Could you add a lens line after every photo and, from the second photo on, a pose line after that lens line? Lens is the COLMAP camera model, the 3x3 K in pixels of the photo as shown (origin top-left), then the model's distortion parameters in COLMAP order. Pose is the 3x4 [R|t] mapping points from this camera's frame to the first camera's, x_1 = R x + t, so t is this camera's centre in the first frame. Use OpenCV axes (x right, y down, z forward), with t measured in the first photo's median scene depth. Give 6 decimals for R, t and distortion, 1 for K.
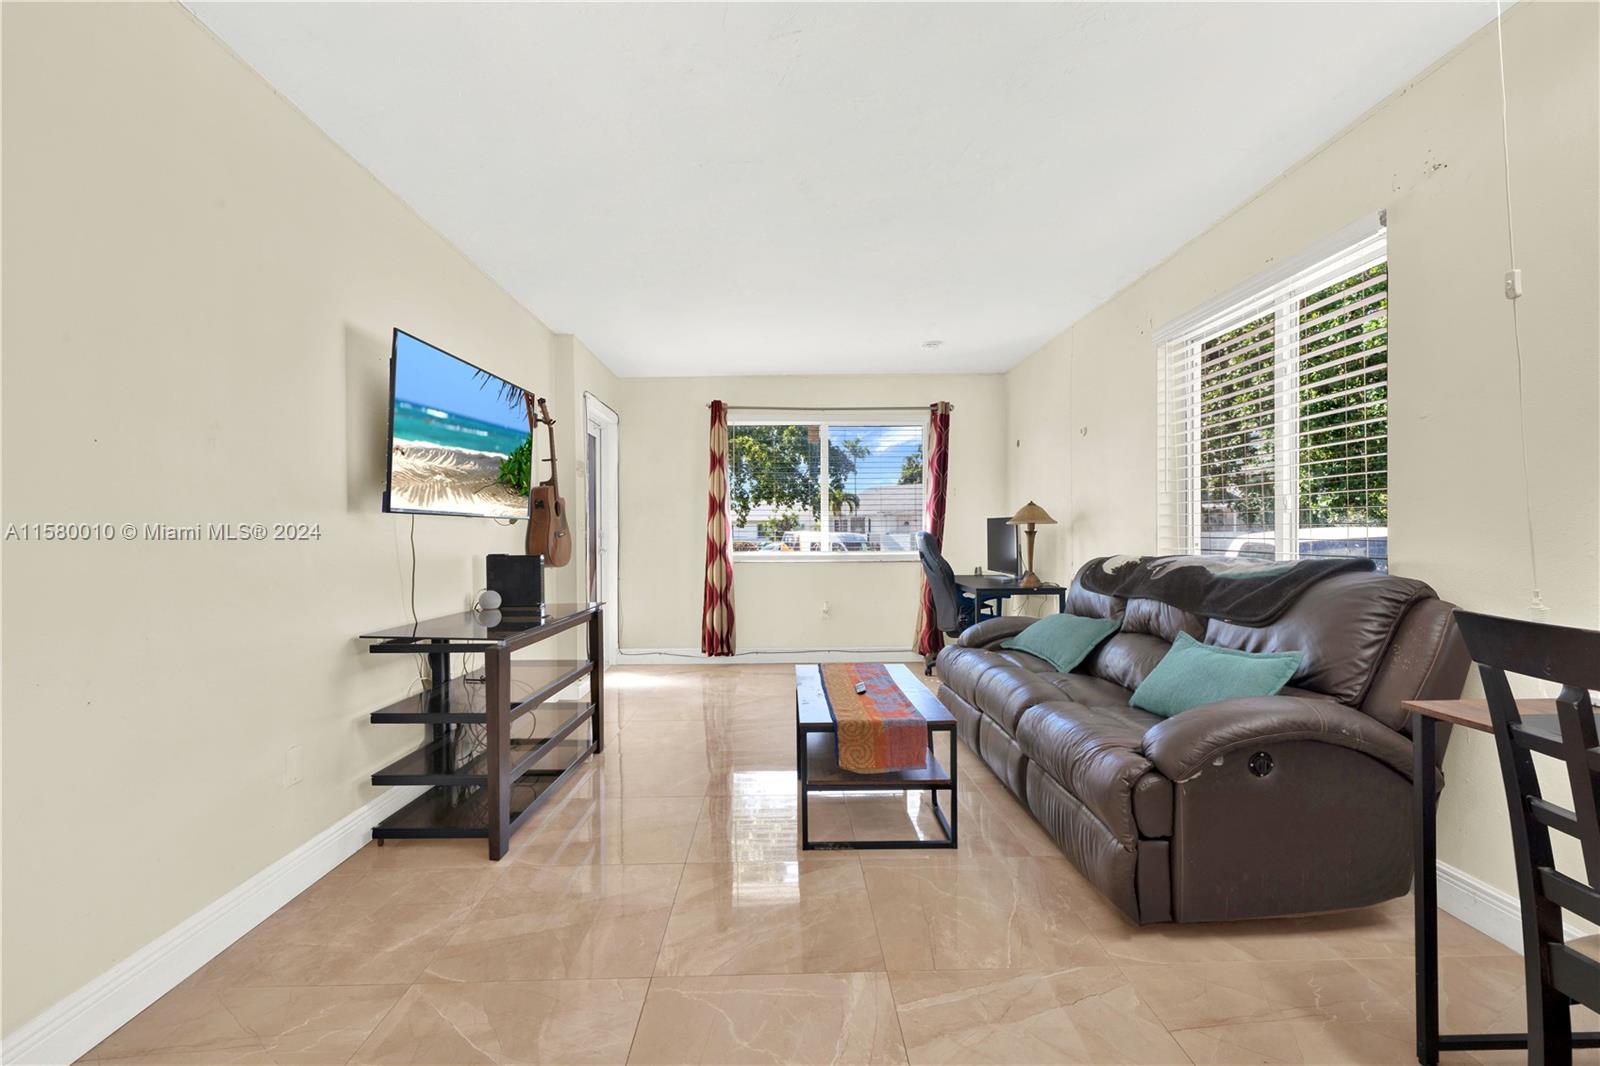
lens RADIAL K [[668.7, 0, 806.5], [0, 668.7, 529.5], [0, 0, 1]] dist [-0.000327, -0.000150]
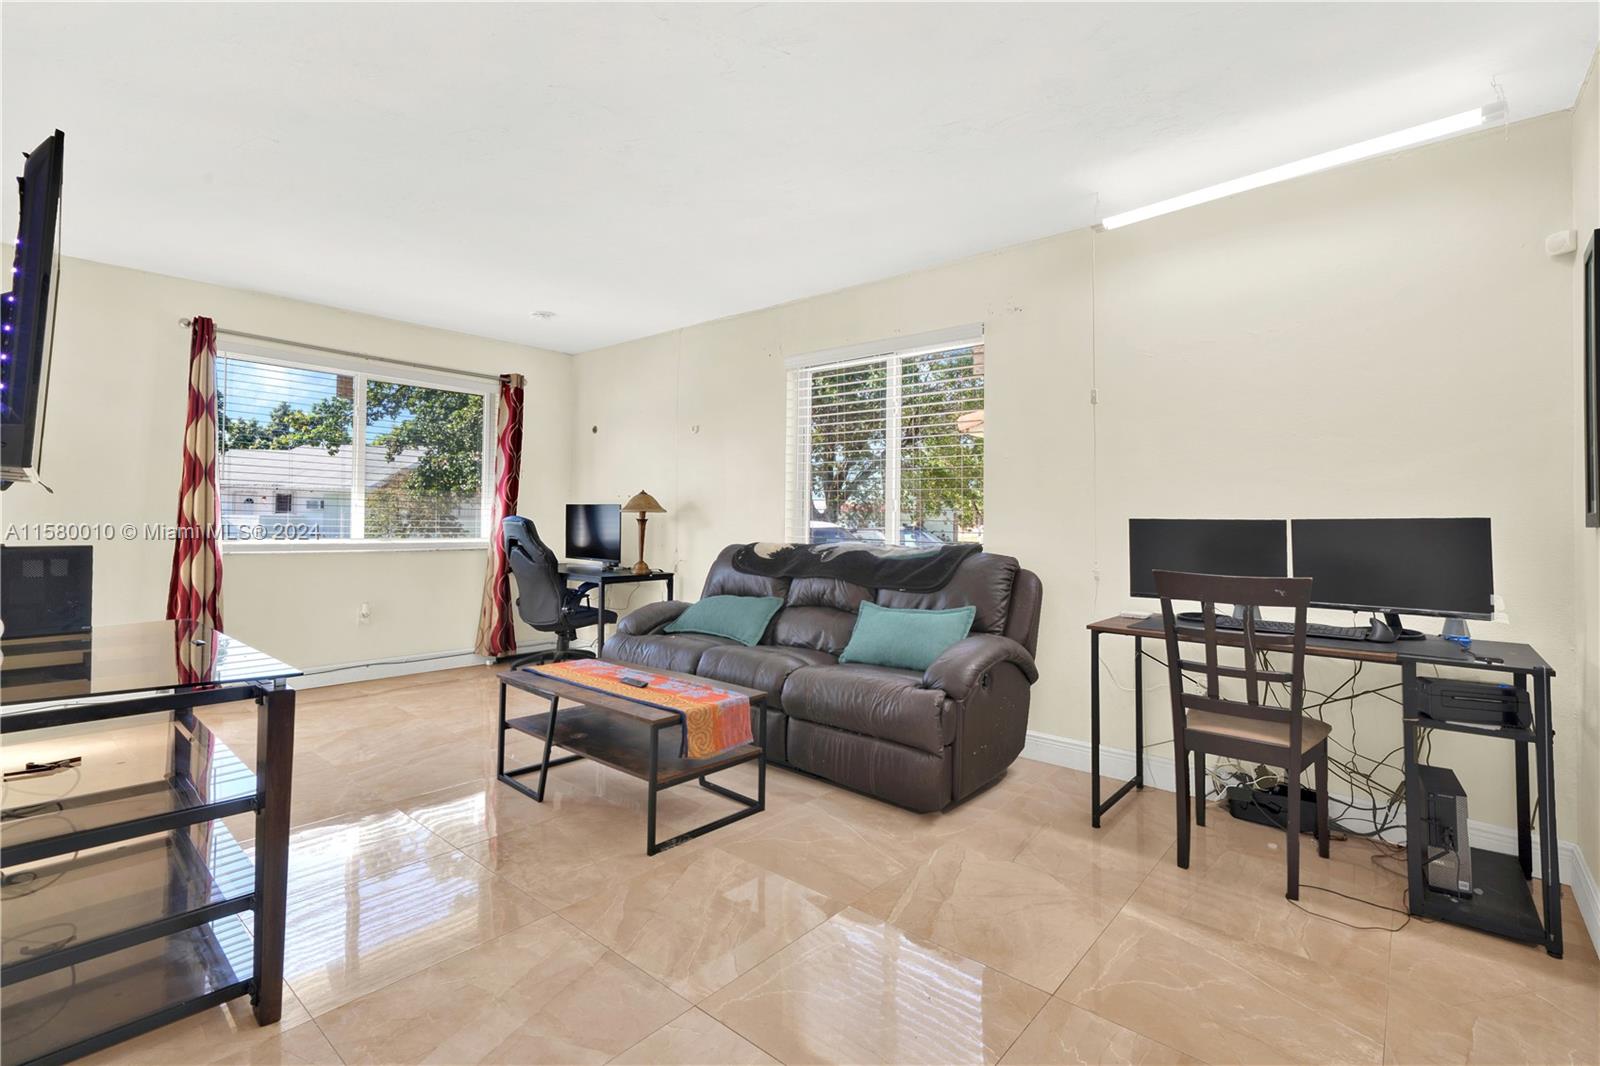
lens RADIAL K [[722.5, 0, 770.6], [0, 722.5, 504.2], [0, 0, 1]] dist [0.002204, 0.000248]
pose [[0.690467, 0.034957, 0.722518, -0.471231], [-0.024874, 0.999388, -0.024581, 0.002410], [-0.722936, -0.001000, 0.690915, 0.125666]]
